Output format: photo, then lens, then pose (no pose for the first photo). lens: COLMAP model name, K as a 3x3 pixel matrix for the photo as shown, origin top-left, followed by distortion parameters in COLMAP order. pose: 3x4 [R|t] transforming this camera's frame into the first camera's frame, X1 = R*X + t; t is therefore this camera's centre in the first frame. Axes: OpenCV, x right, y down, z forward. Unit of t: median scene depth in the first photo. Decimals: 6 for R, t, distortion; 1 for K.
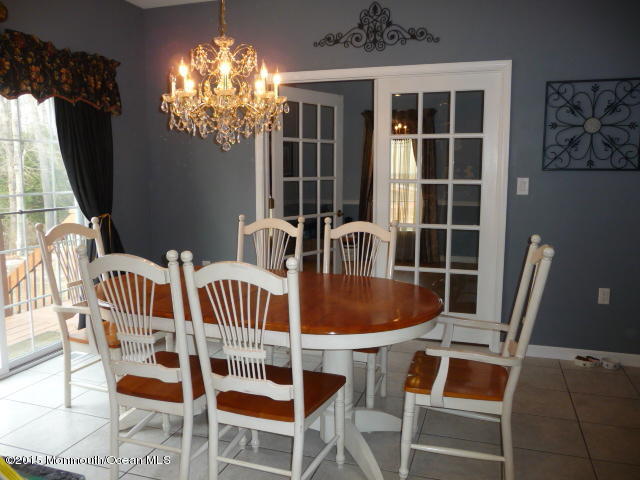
lens RADIAL K [[535.4, 0, 314.4], [0, 535.4, 228.6], [0, 0, 1]] dist [-0.009311, 0.000607]
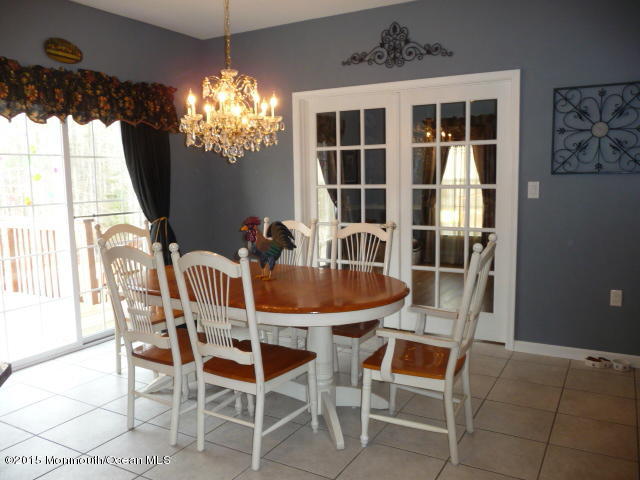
lens RADIAL K [[535.4, 0, 314.4], [0, 535.4, 228.6], [0, 0, 1]] dist [-0.009311, 0.000607]
pose [[0.980679, 0.003013, -0.195602, 0.188049], [-0.005521, 0.999909, -0.012281, 0.011518], [0.195547, 0.013123, 0.980607, -0.104296]]
